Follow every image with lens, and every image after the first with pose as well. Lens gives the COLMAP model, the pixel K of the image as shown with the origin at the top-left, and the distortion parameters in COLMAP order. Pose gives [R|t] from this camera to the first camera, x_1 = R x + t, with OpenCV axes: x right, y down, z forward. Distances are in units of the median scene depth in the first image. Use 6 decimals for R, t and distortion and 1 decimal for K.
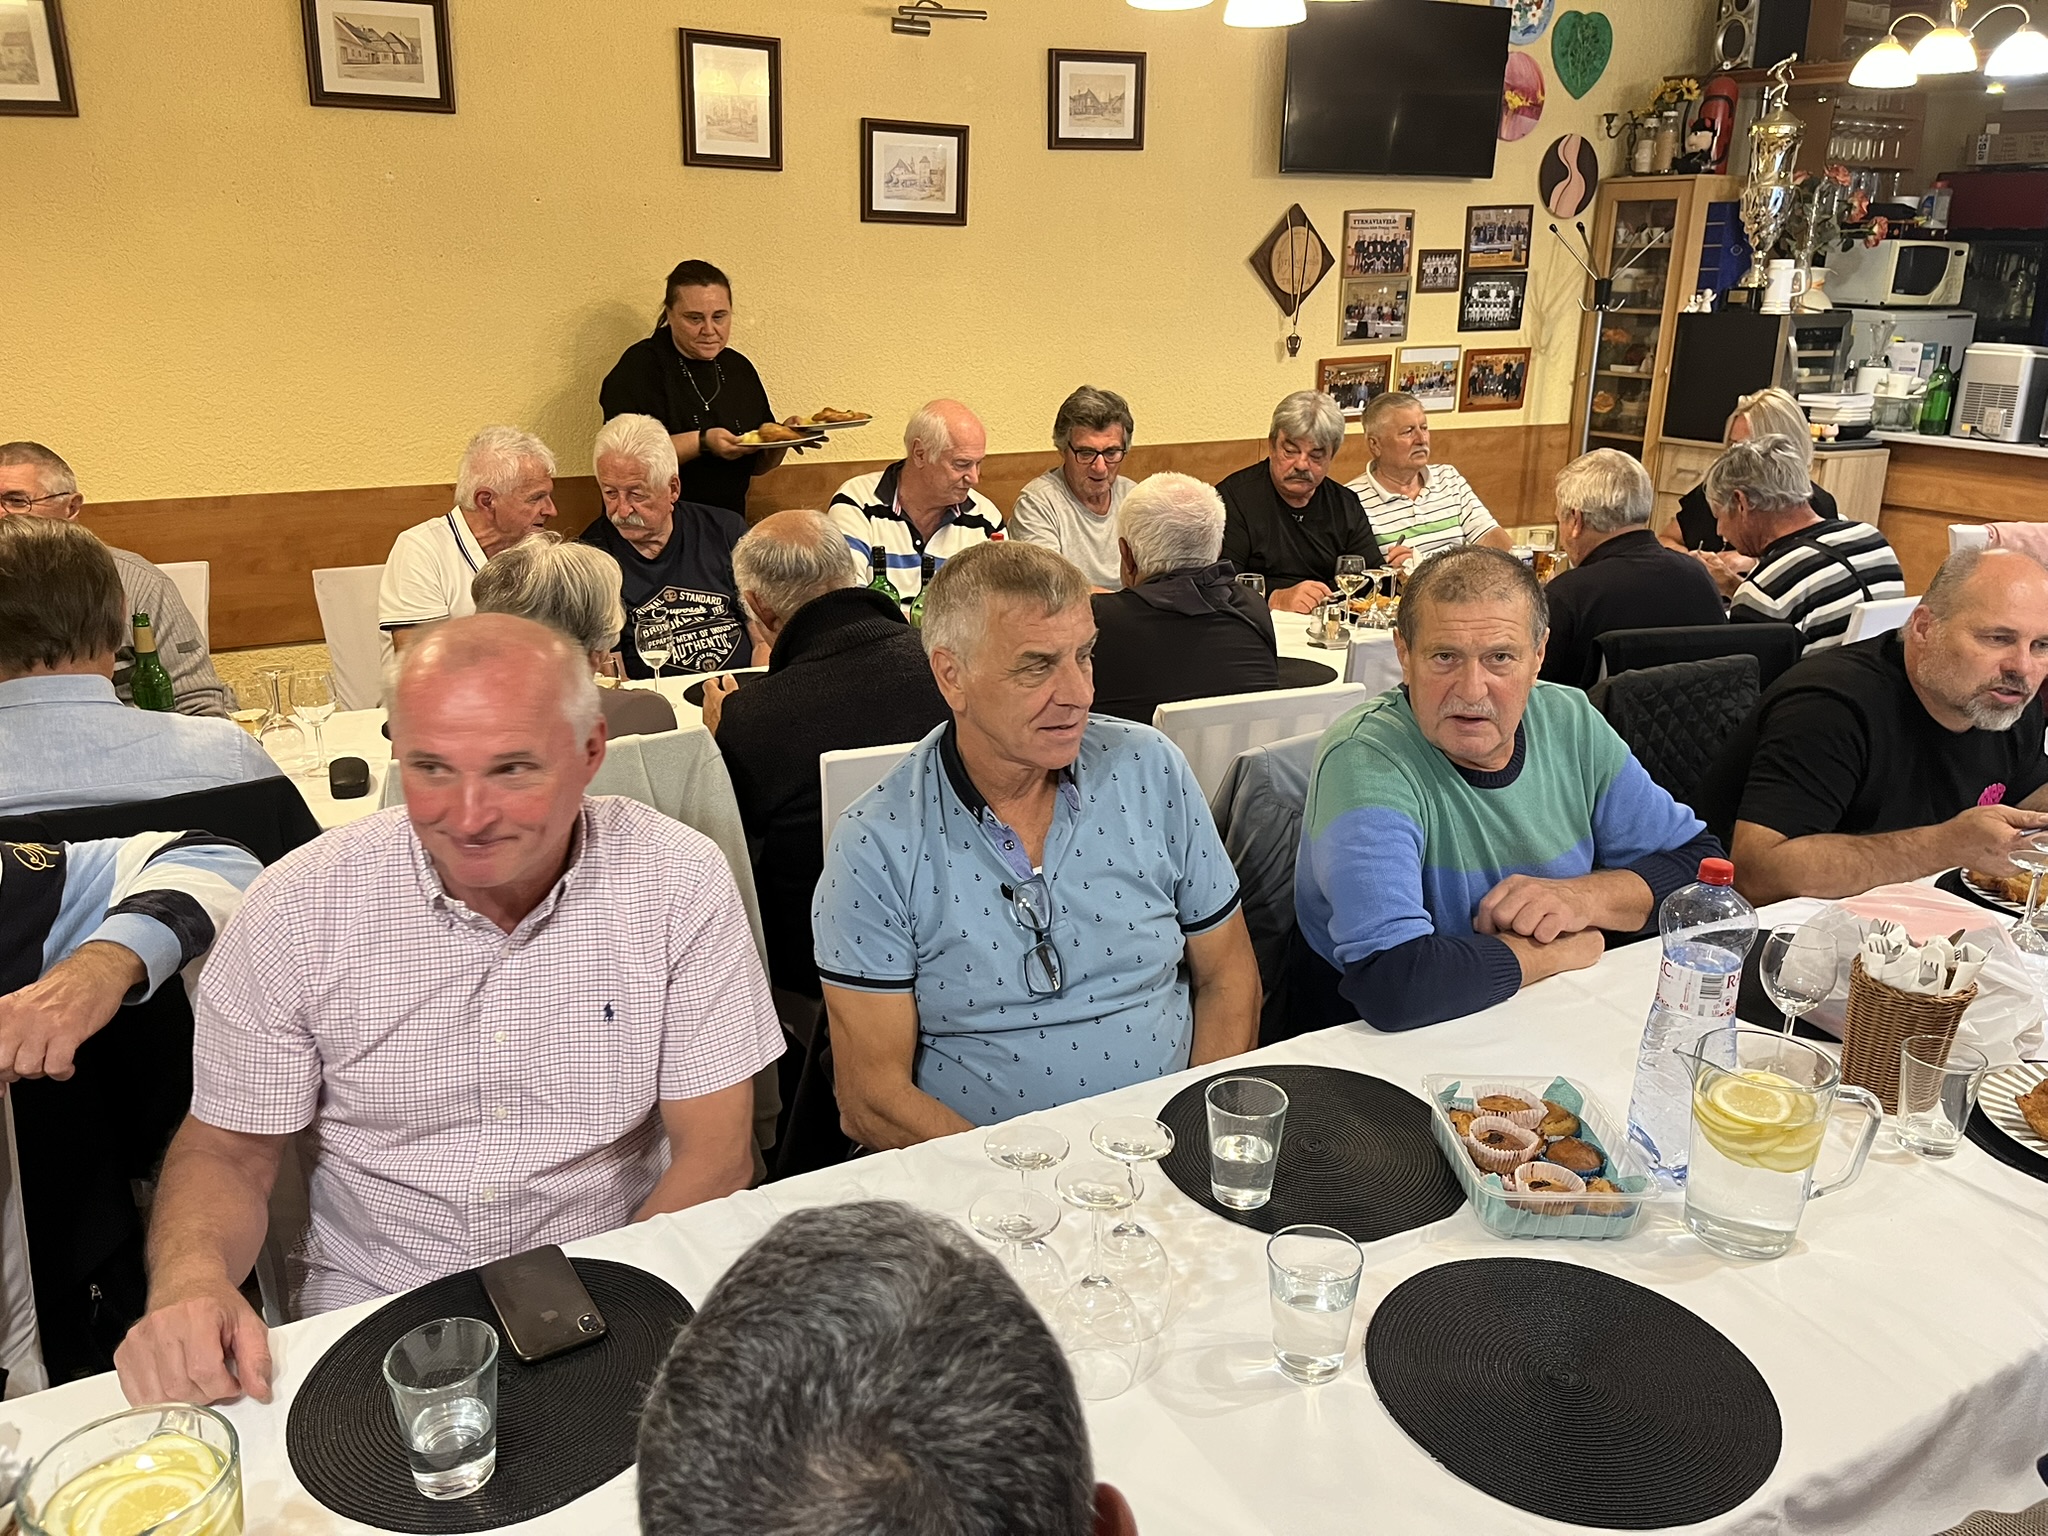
lens RADIAL K [[1575.6, 0, 1024.0], [0, 1575.6, 768.0], [0, 0, 1]] dist [0.066150, -0.101864]
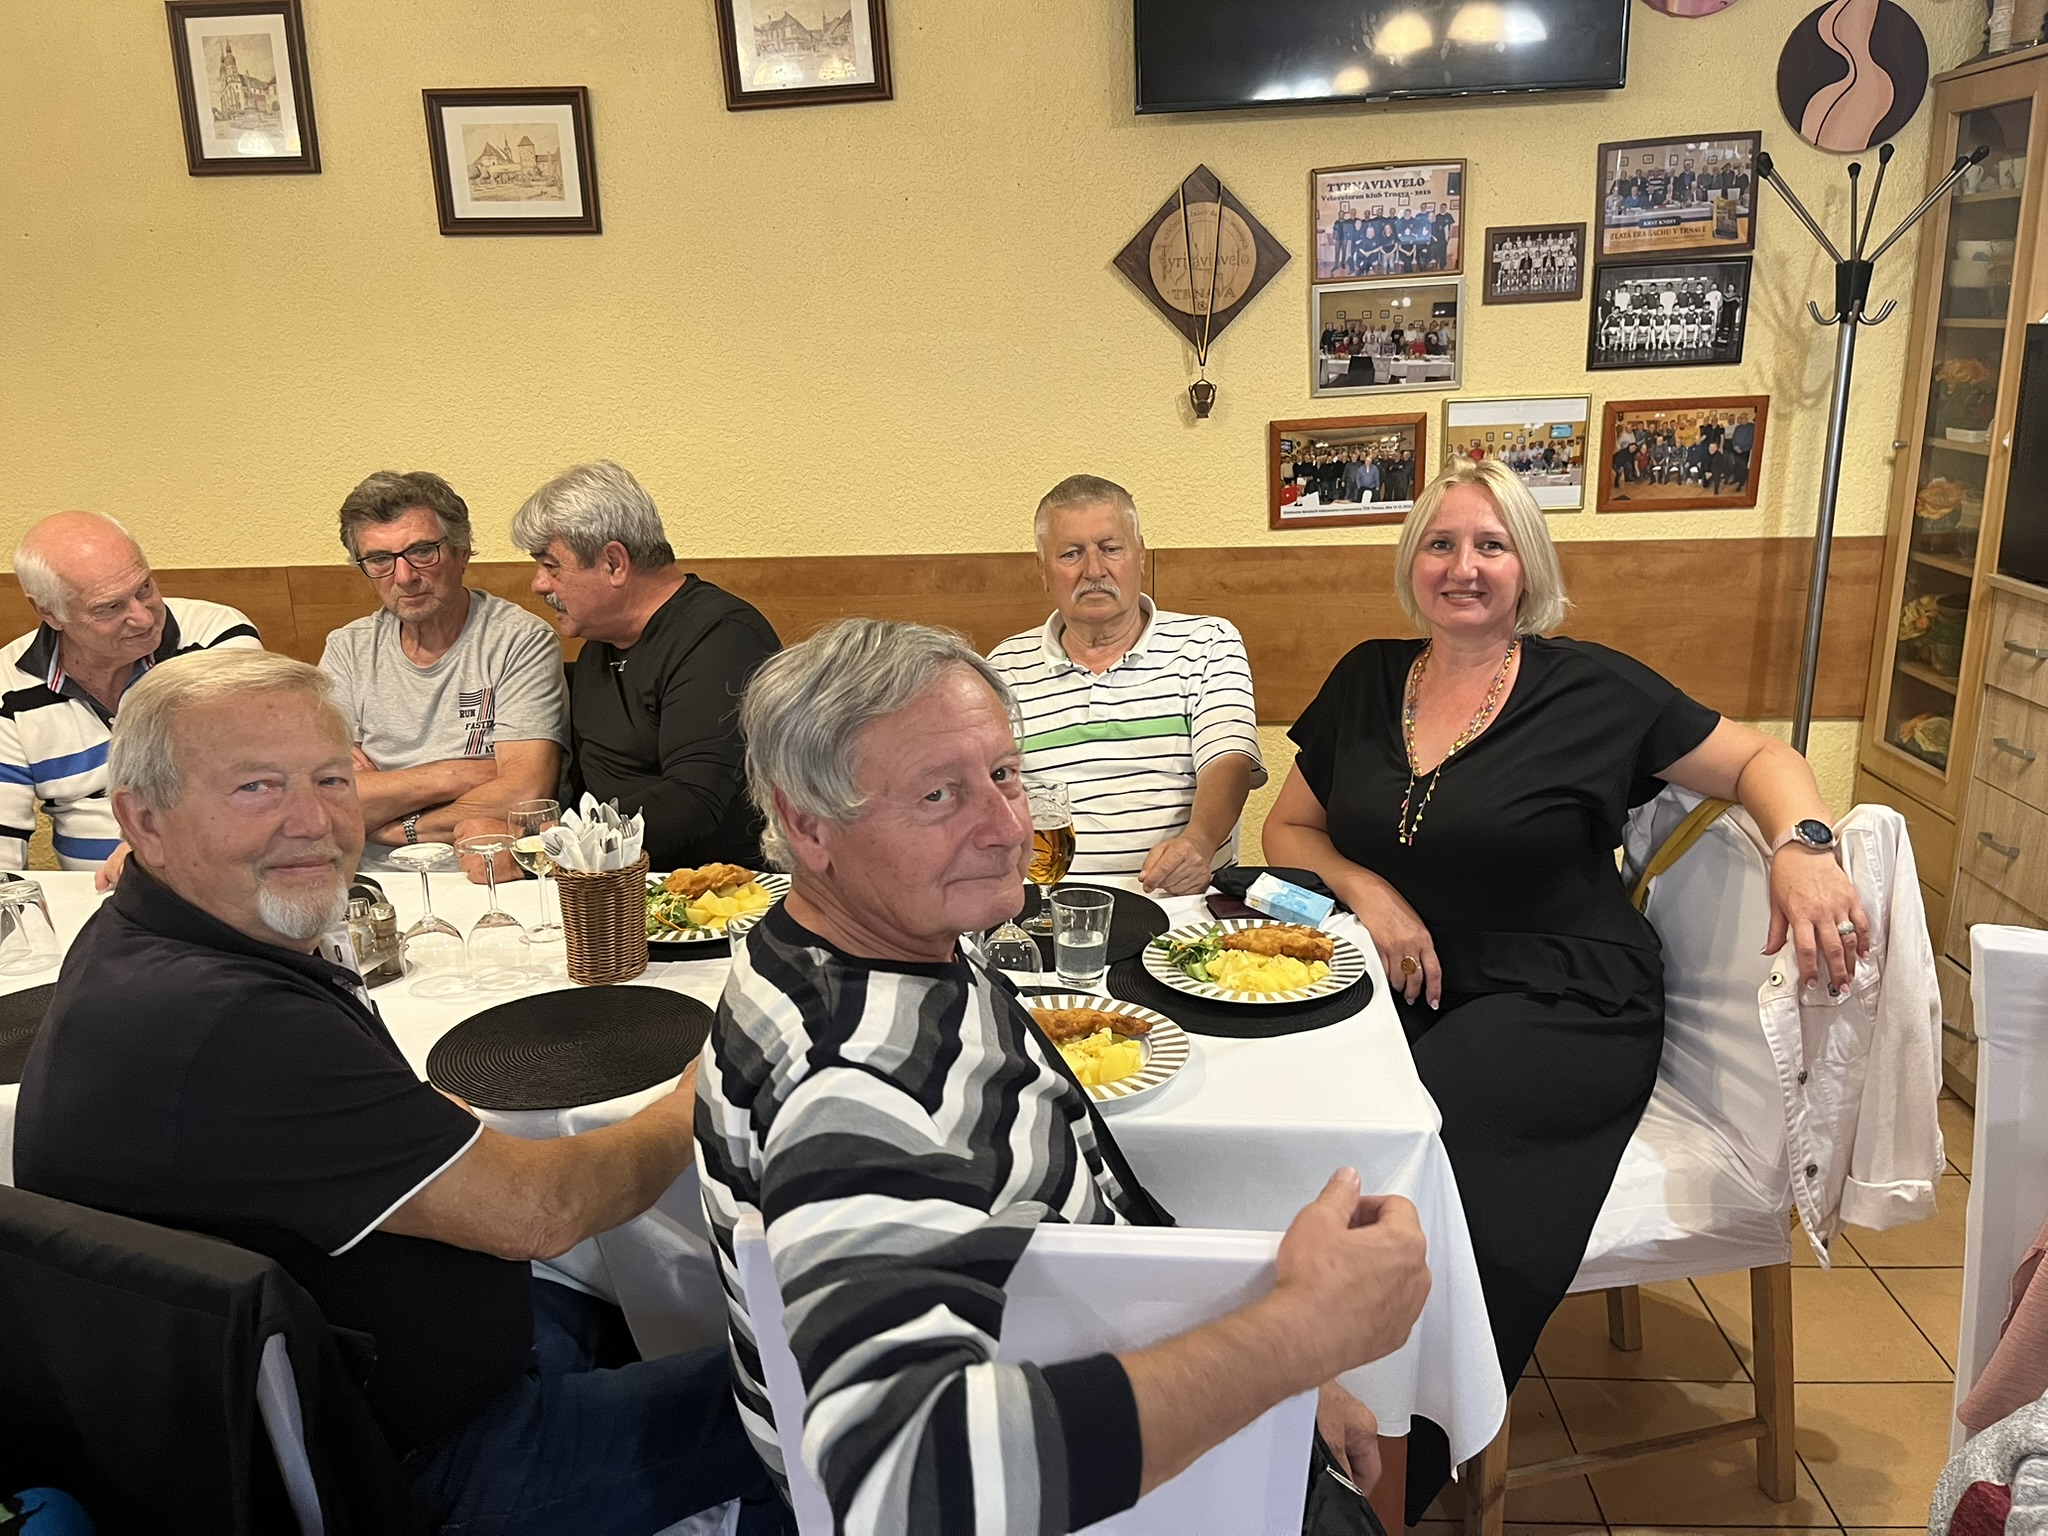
lens RADIAL K [[1592.4, 0, 1027.7], [0, 1592.4, 801.2], [0, 0, 1]] dist [0.079904, -0.109633]
pose [[0.837860, 0.119697, -0.532600, 0.456227], [-0.130437, 0.991301, 0.017590, -0.115073], [0.530072, 0.054732, 0.846184, 0.449279]]
